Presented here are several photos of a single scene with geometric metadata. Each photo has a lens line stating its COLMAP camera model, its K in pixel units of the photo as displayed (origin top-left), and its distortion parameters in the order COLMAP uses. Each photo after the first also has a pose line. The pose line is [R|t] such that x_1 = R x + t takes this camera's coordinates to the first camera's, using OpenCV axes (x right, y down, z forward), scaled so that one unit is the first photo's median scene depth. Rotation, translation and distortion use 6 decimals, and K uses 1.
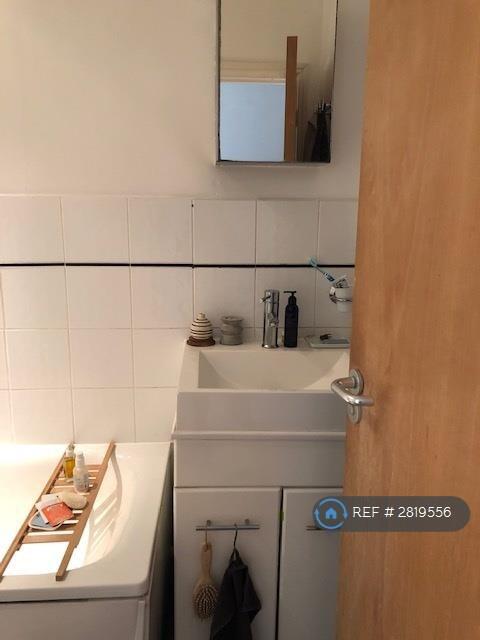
lens RADIAL K [[533.0, 0, 237.1], [0, 533.0, 323.5], [0, 0, 1]] dist [0.102961, -0.144597]
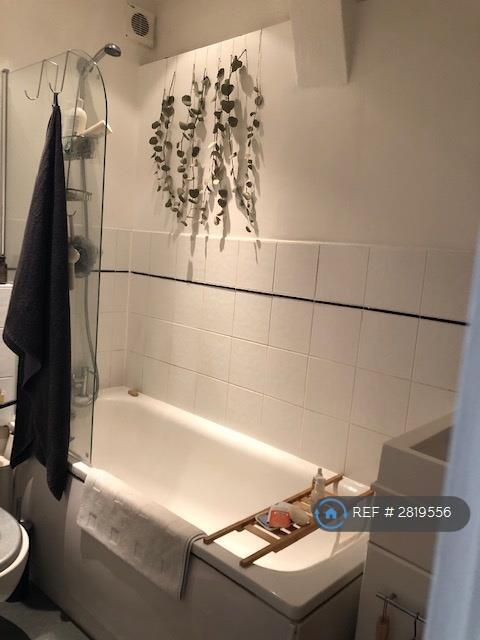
lens RADIAL K [[533.0, 0, 237.1], [0, 533.0, 323.5], [0, 0, 1]] dist [0.102961, -0.144597]
pose [[0.690416, 0.158551, -0.705823, 0.350586], [-0.234096, 0.972156, -0.010609, -0.009952], [0.684488, 0.172555, 0.708308, 0.085749]]
